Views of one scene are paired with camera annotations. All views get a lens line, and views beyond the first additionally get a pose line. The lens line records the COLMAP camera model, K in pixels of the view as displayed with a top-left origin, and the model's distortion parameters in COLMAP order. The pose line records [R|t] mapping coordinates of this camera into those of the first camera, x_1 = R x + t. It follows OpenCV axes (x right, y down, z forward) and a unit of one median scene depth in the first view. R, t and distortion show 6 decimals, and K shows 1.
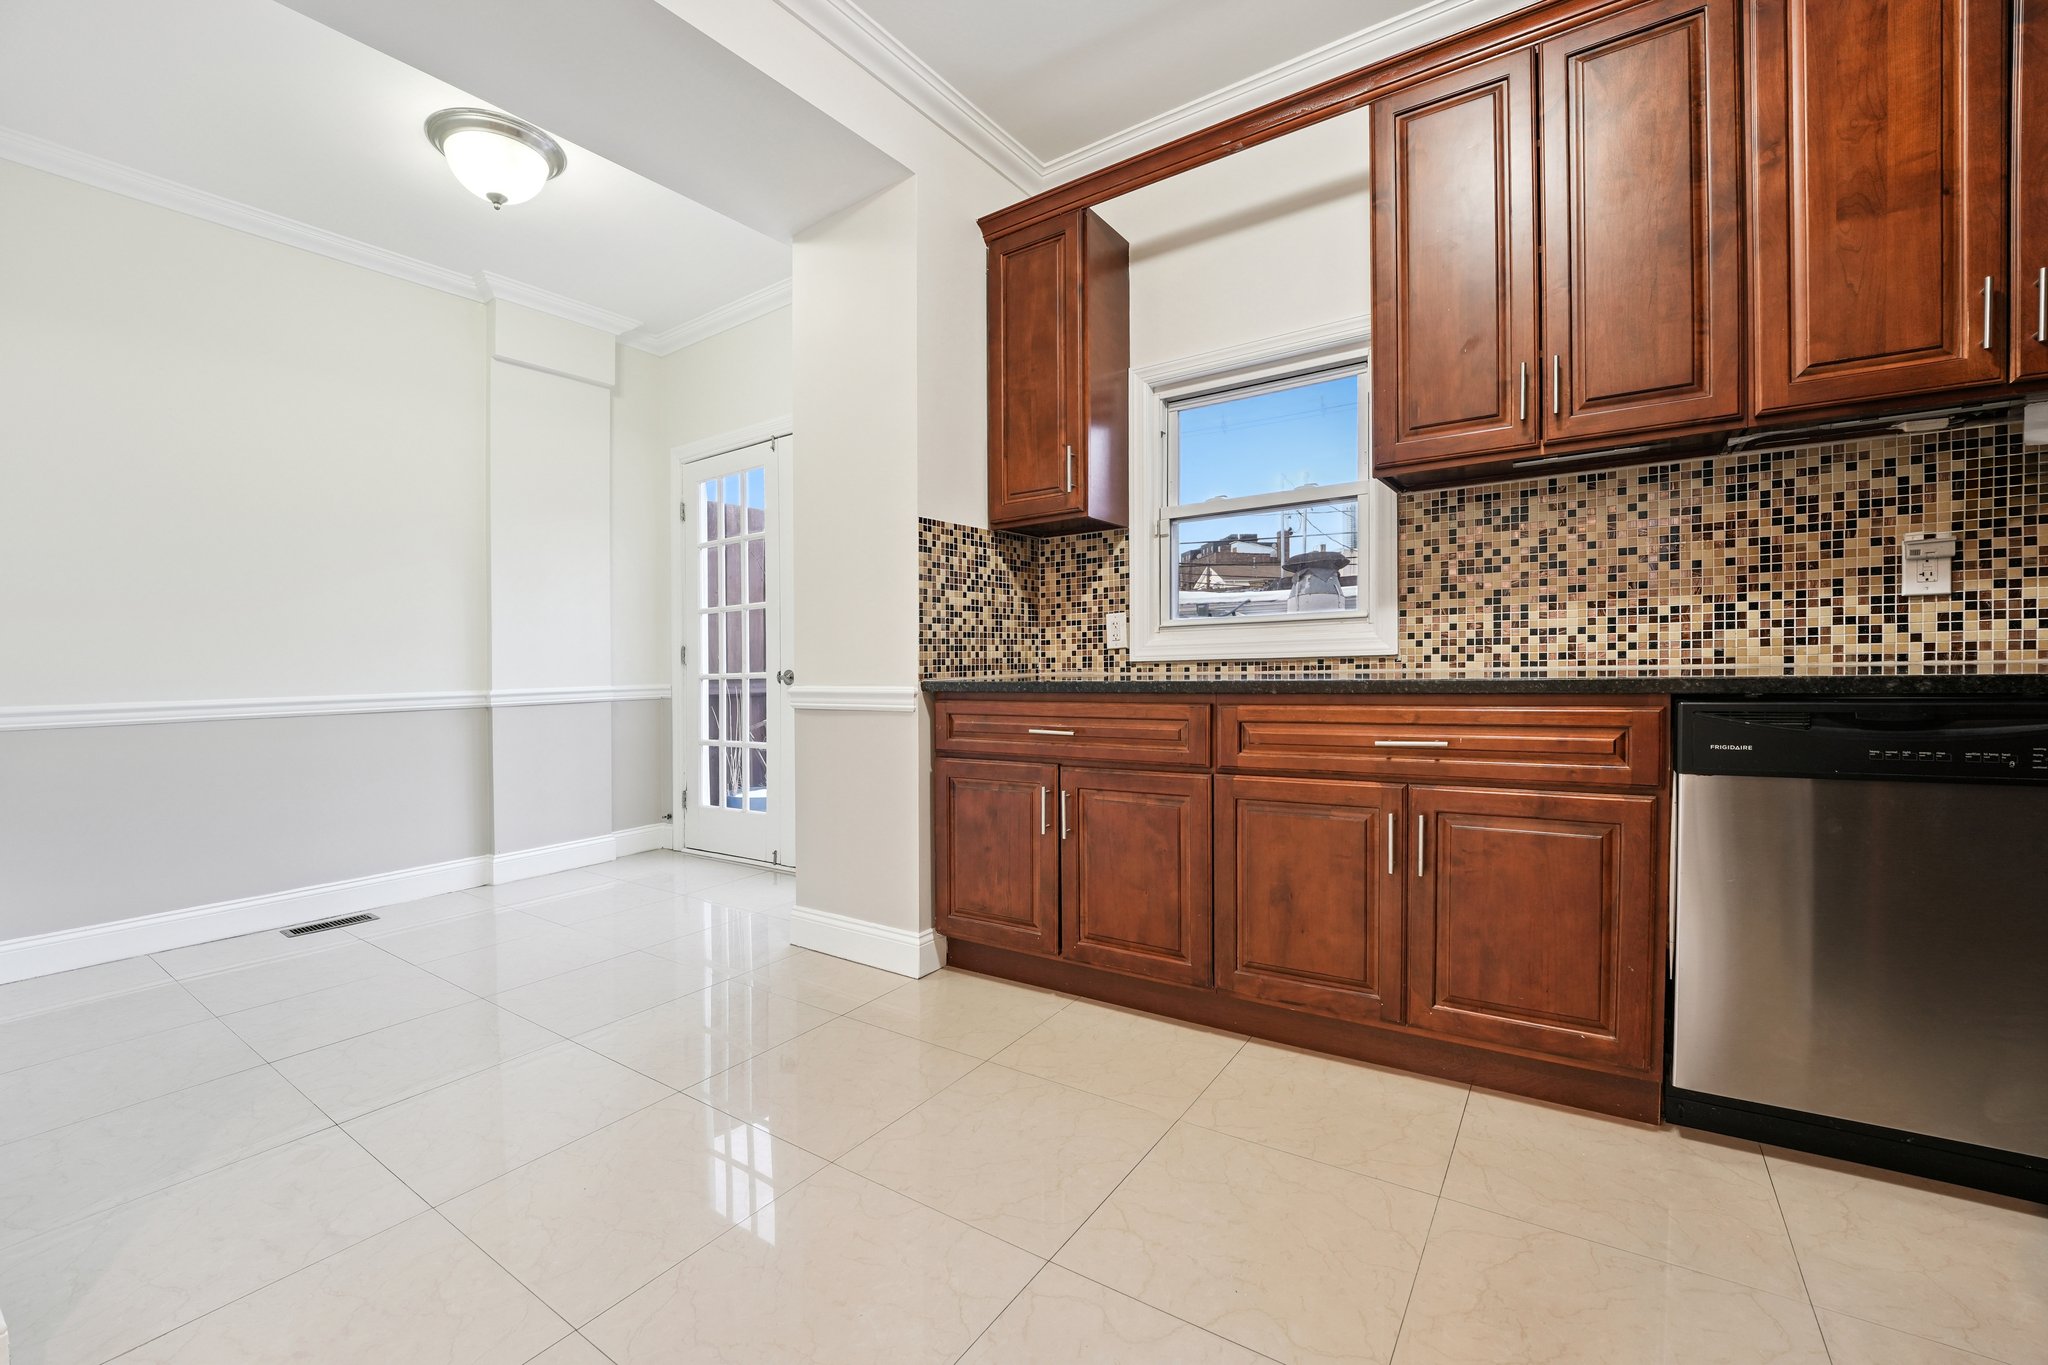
lens RADIAL K [[828.7, 0, 1043.0], [0, 828.7, 663.4], [0, 0, 1]] dist [-0.012982, 0.003243]
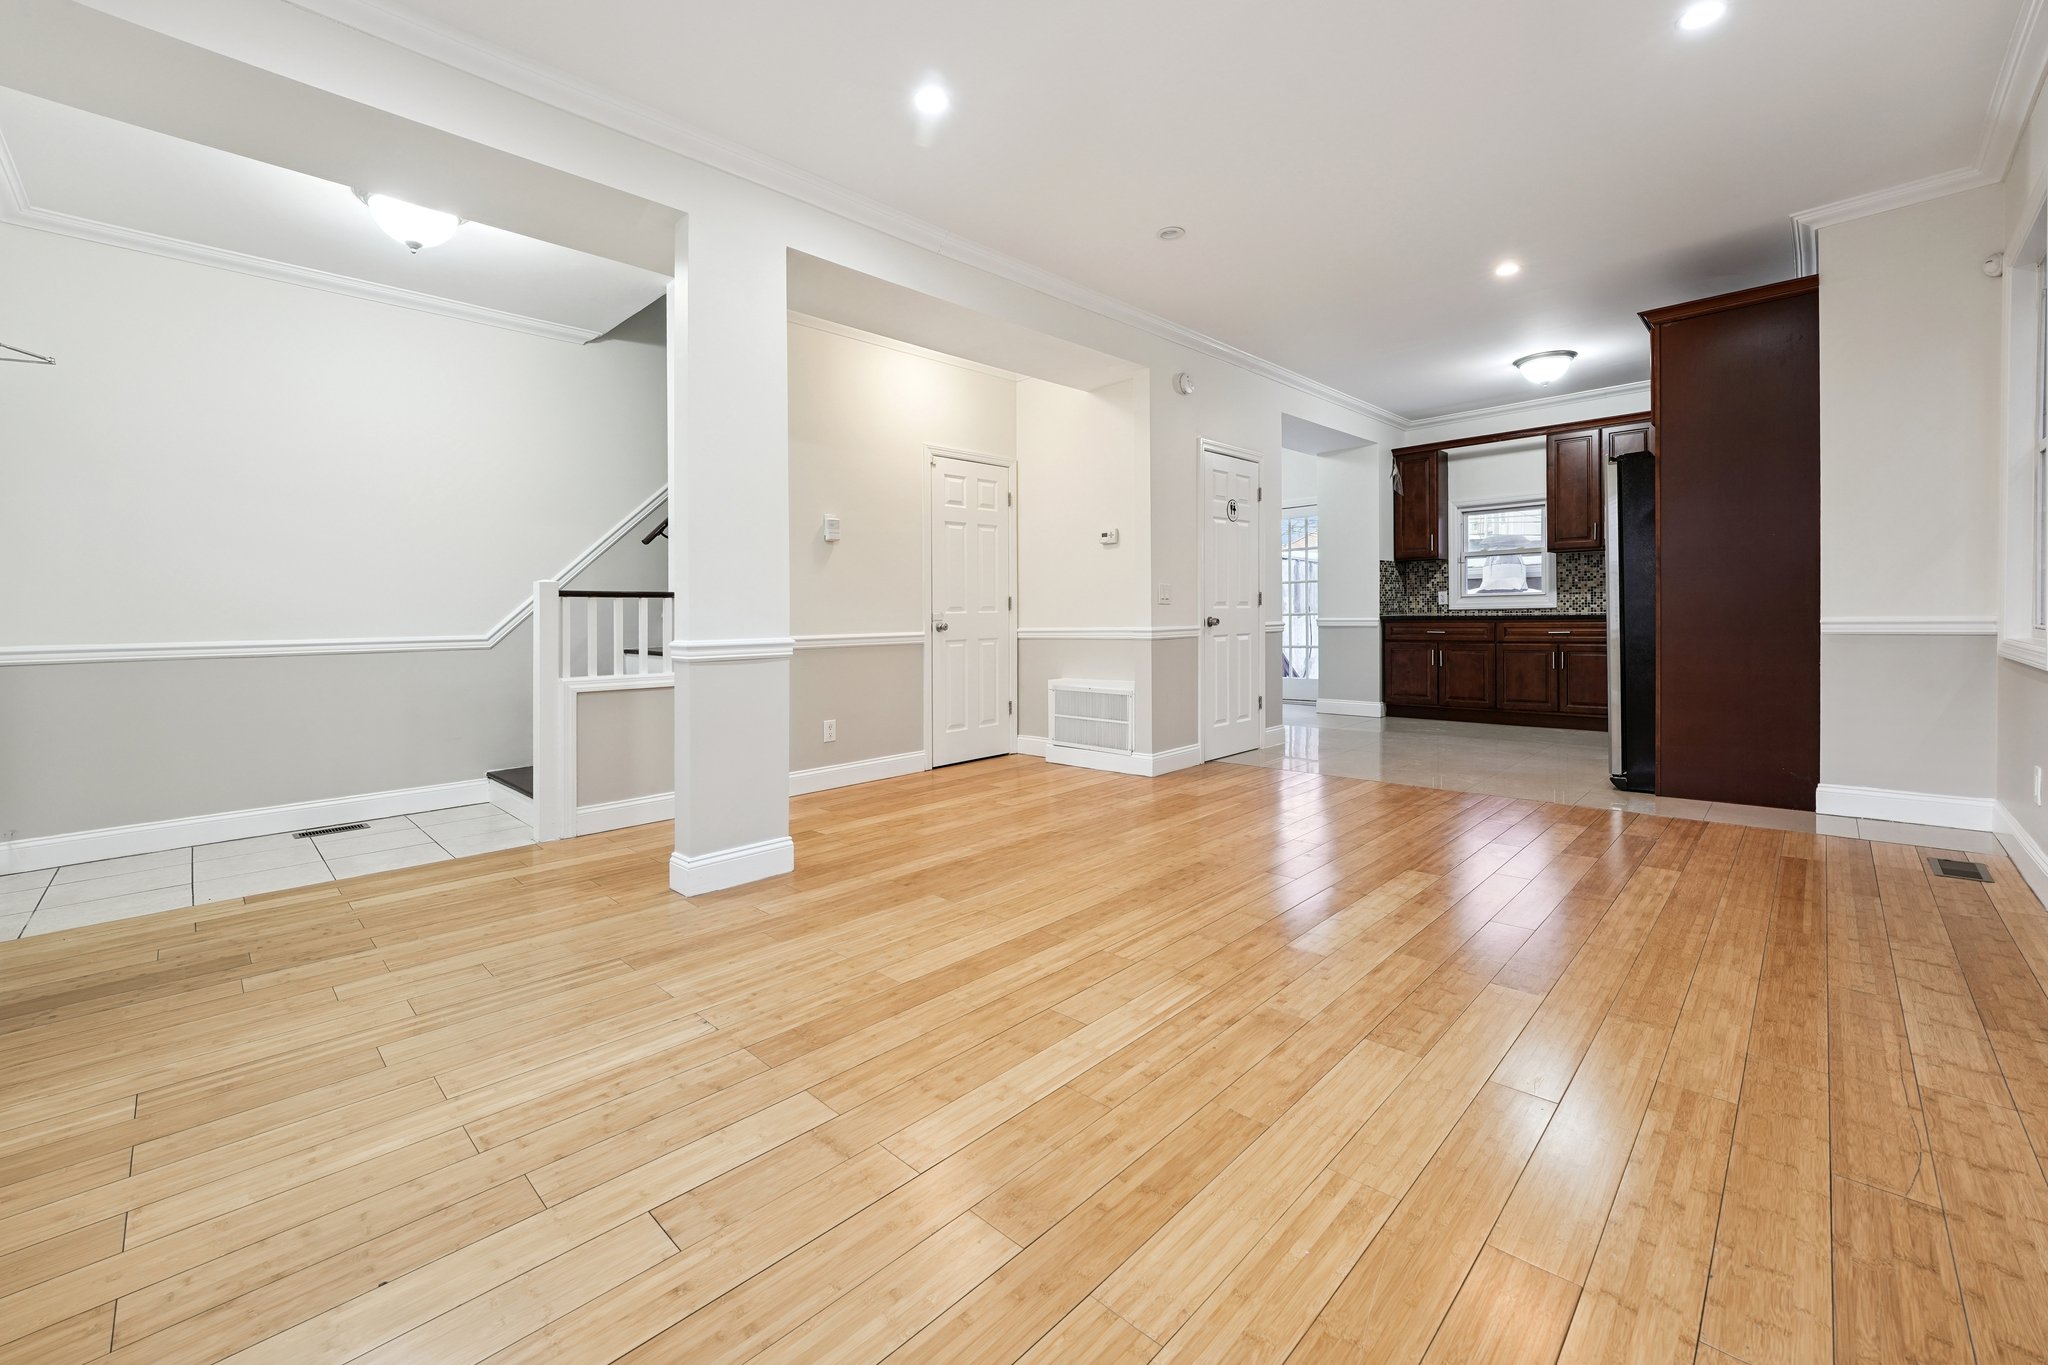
lens RADIAL K [[828.7, 0, 1021.9], [0, 828.7, 599.5], [0, 0, 1]] dist [-0.012982, 0.003243]
pose [[0.982505, -0.002897, -0.186214, -0.954513], [0.001135, 0.999954, -0.009571, -0.012756], [0.186233, 0.009192, 0.982463, -2.385425]]
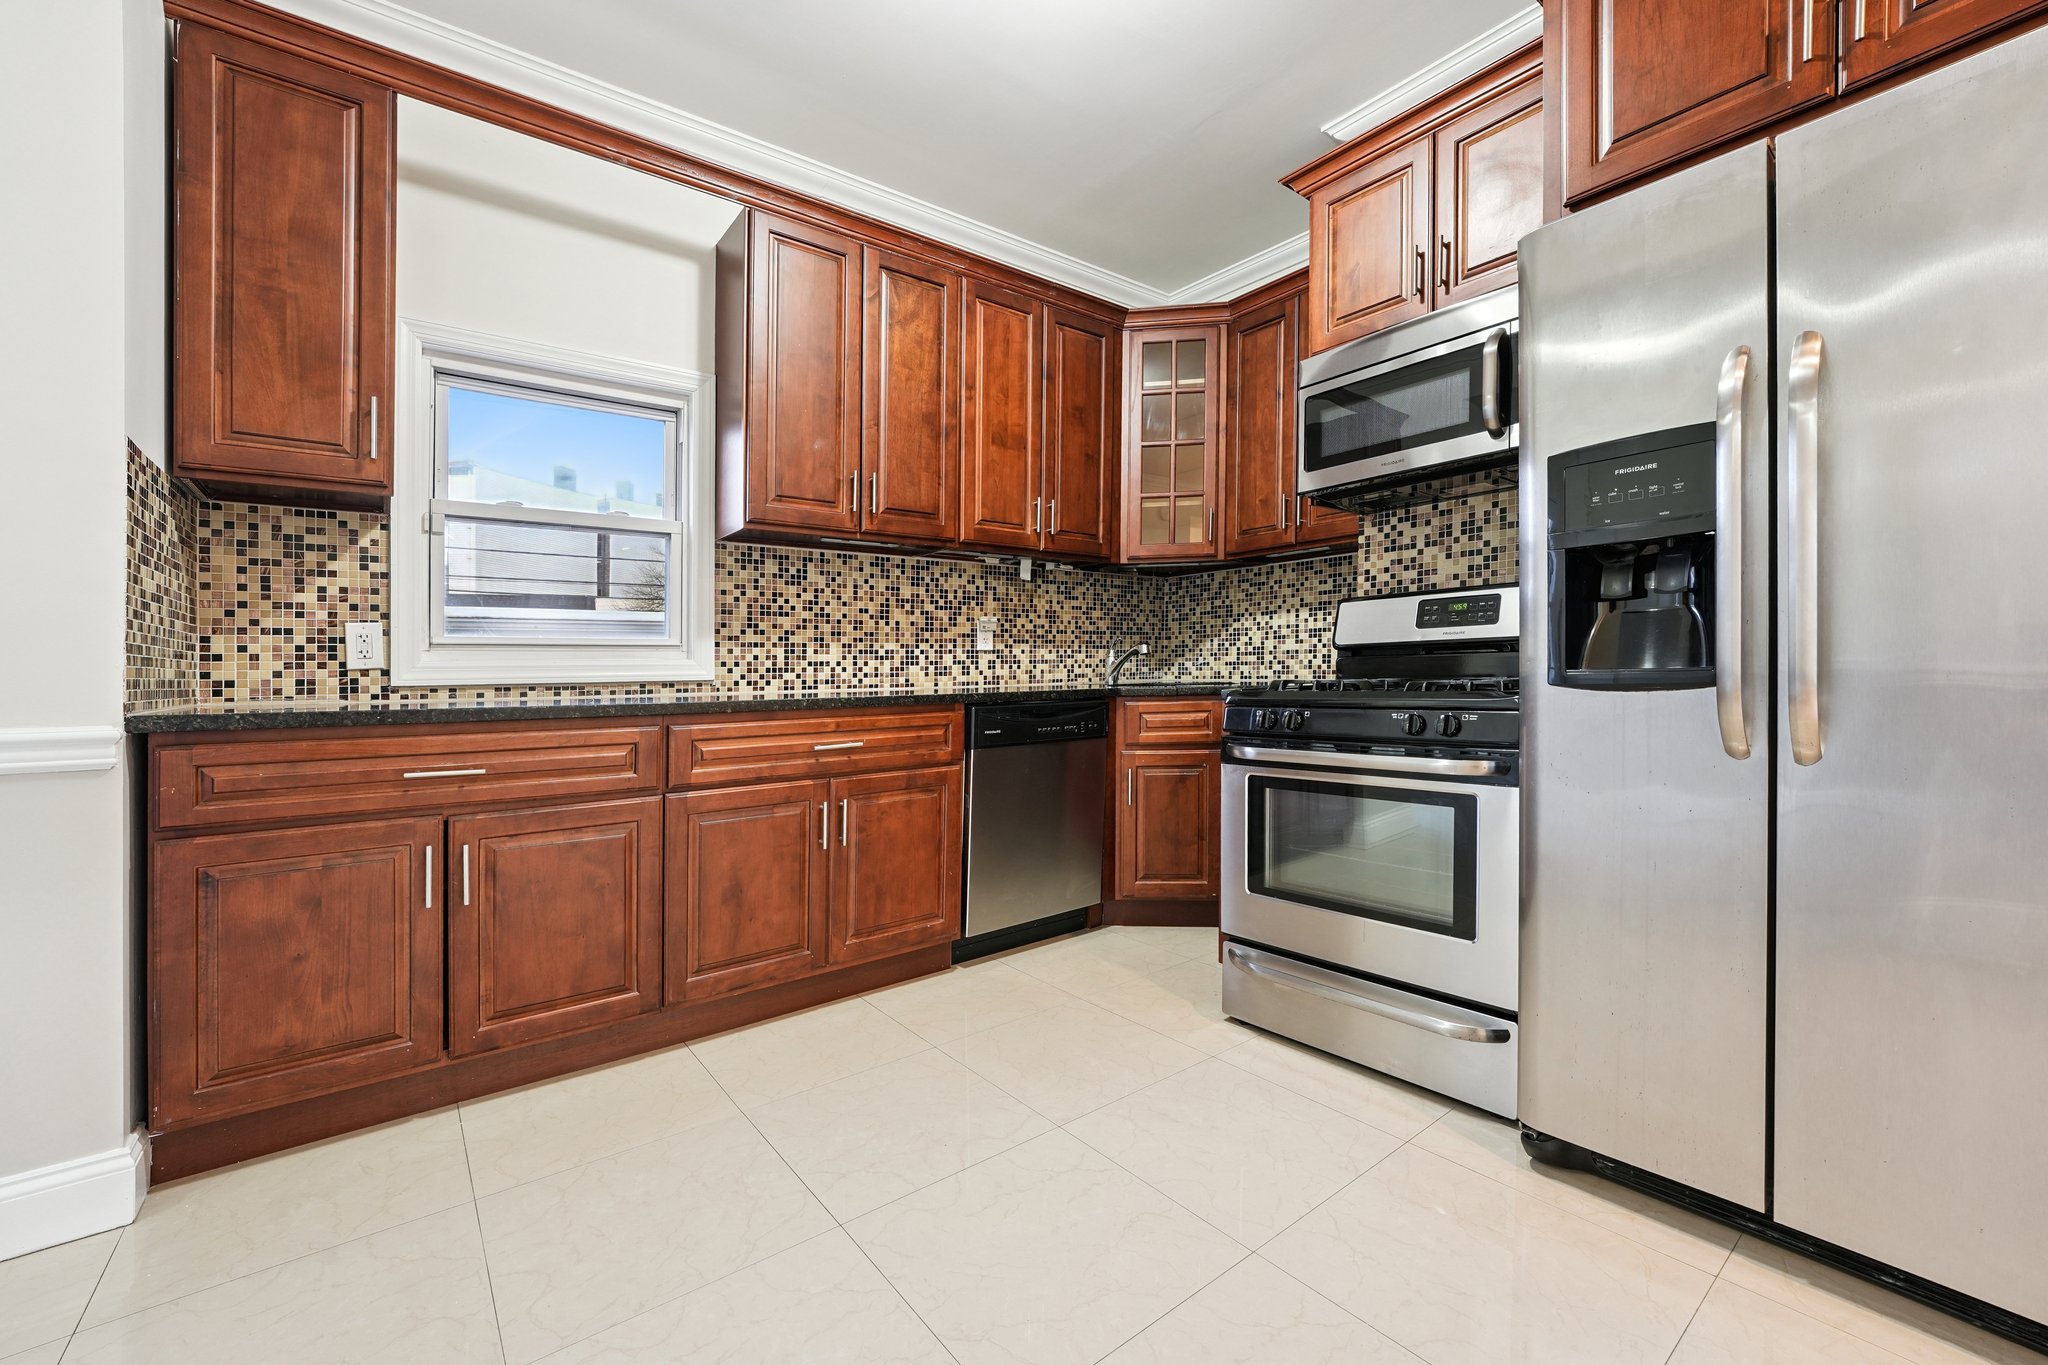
lens RADIAL K [[828.7, 0, 1003.9], [0, 828.7, 702.5], [0, 0, 1]] dist [-0.012982, 0.003243]
pose [[0.339003, -0.012964, 0.940696, -0.541673], [0.009544, 0.999901, 0.010340, 0.013481], [-0.940737, 0.005473, 0.339093, 0.241618]]
